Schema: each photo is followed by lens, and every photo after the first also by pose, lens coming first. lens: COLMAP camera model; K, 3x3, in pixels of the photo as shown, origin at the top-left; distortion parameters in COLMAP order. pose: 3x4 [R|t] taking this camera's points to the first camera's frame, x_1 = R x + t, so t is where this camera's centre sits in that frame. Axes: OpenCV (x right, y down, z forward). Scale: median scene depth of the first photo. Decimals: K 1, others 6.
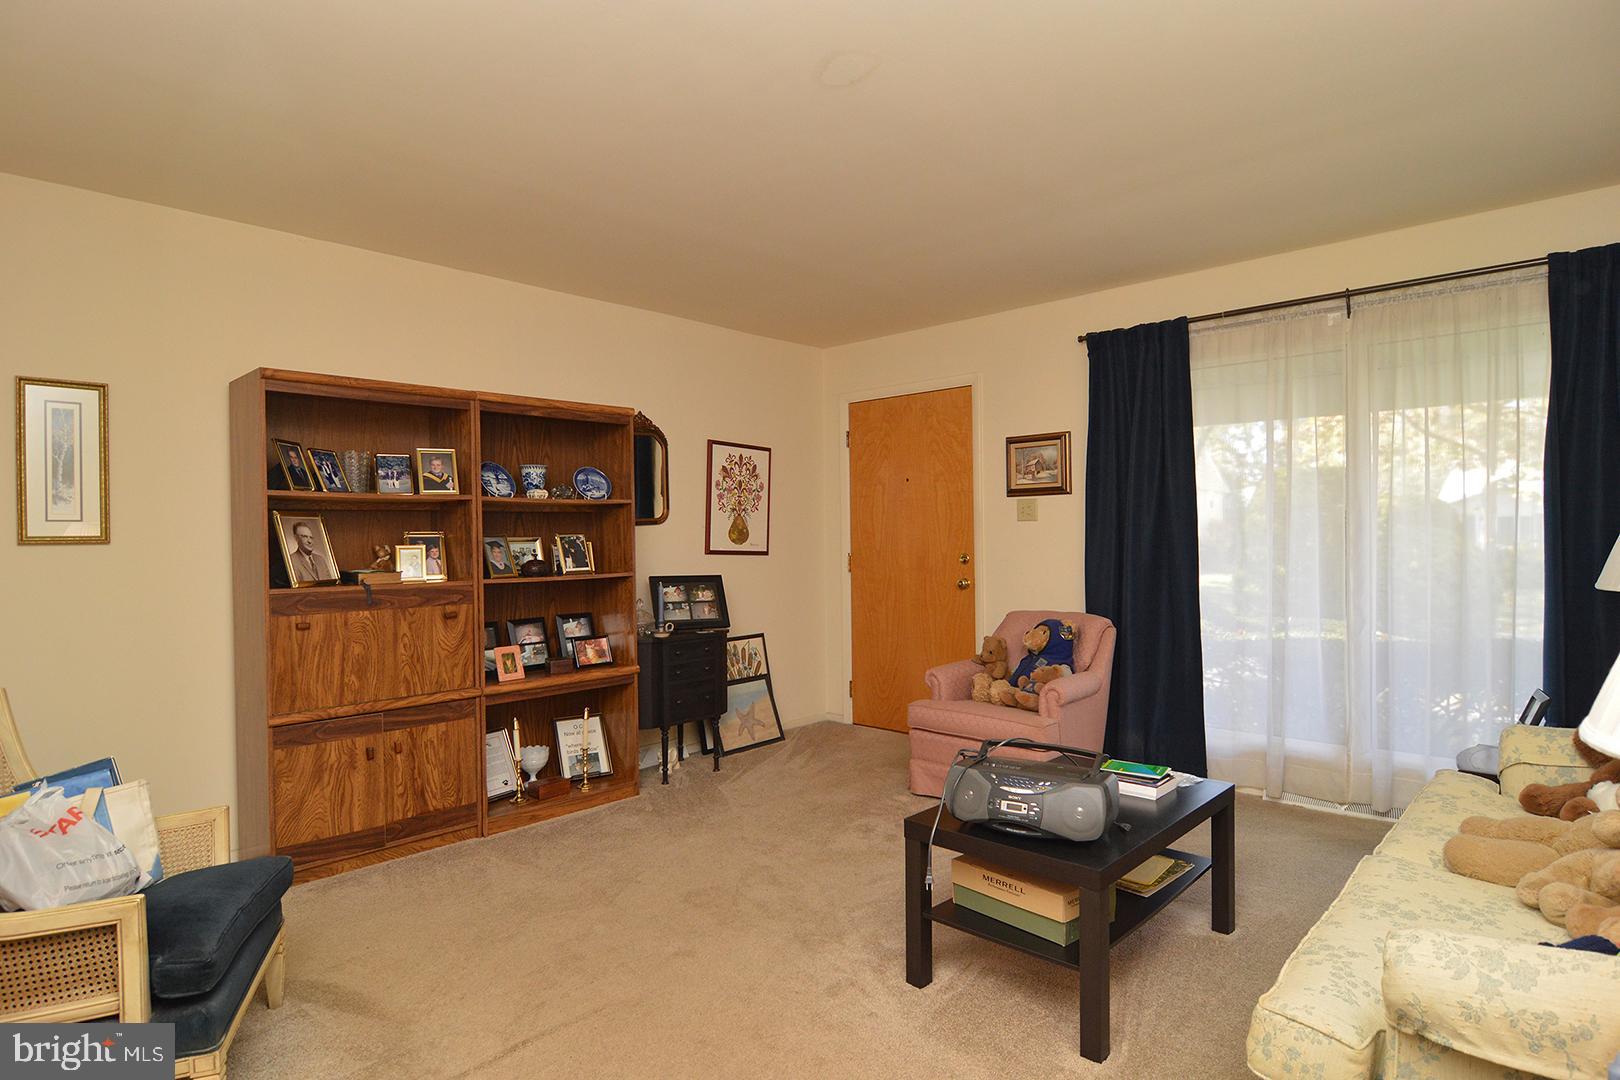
lens RADIAL K [[873.7, 0, 811.0], [0, 873.7, 542.3], [0, 0, 1]] dist [-0.012799, -0.000037]
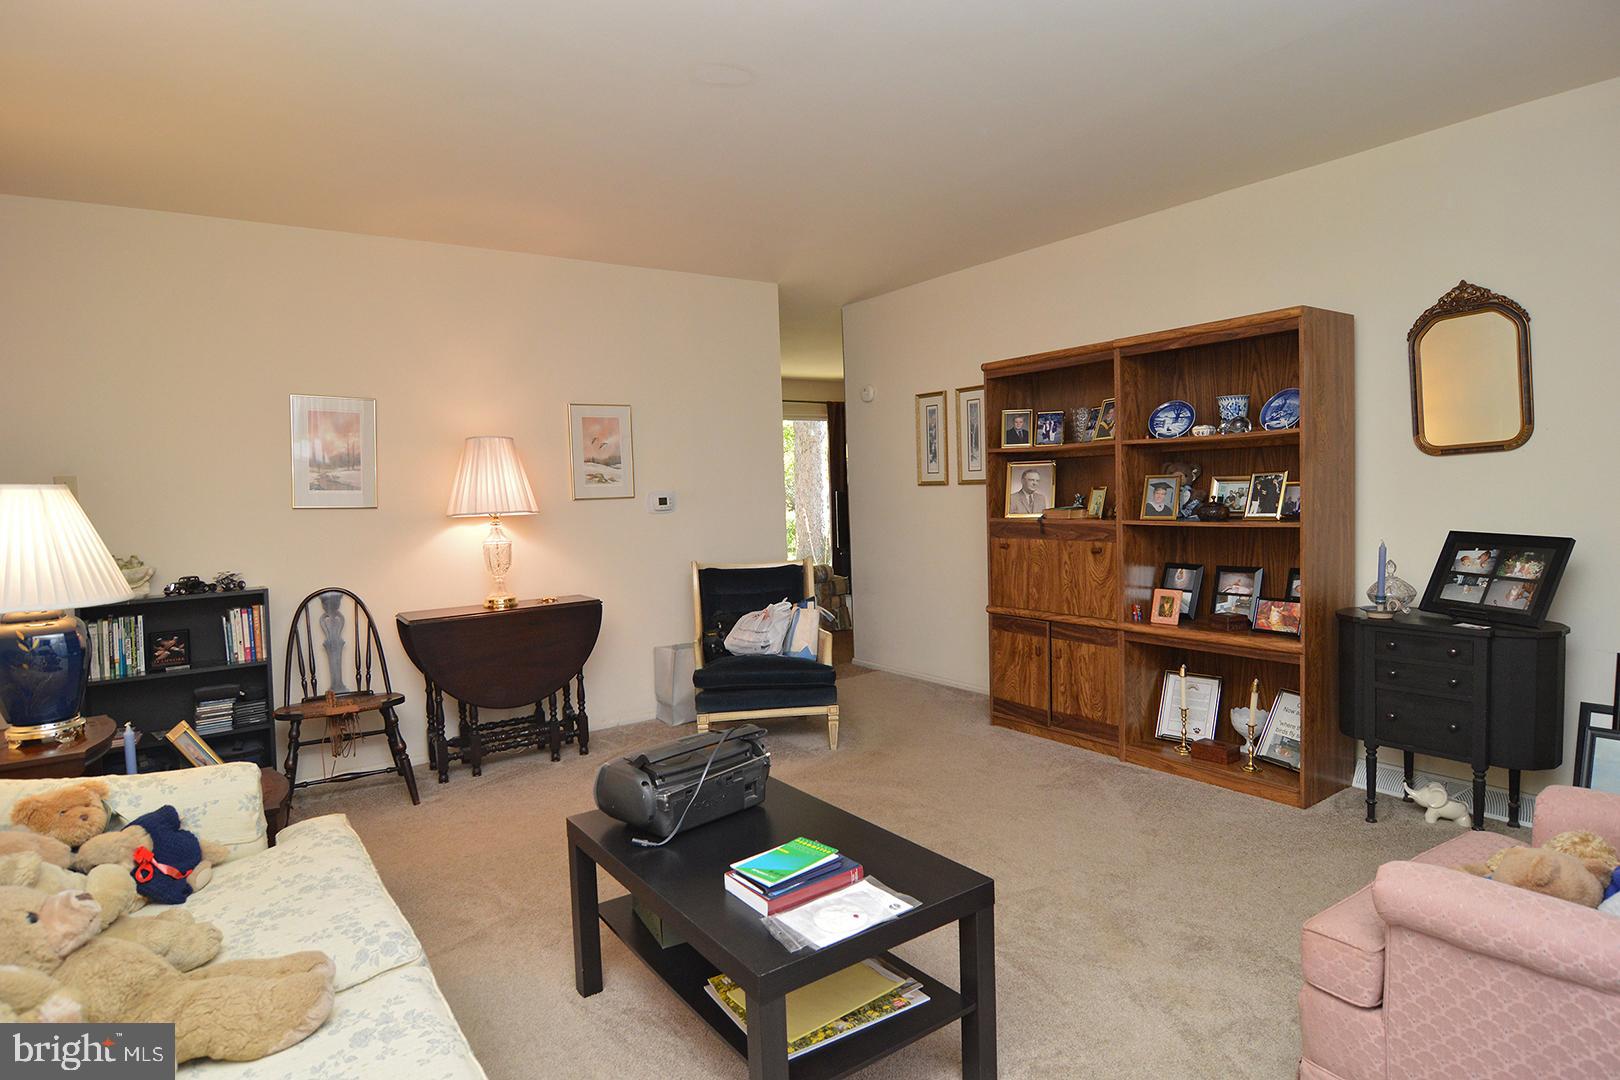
lens RADIAL K [[881.1, 0, 813.9], [0, 881.1, 544.4], [0, 0, 1]] dist [-0.022204, -0.001448]
pose [[-0.190239, 0.085133, -0.978040, 0.736330], [0.028310, 0.996294, 0.081216, -0.024829], [0.981330, -0.012238, -0.191944, 0.848645]]
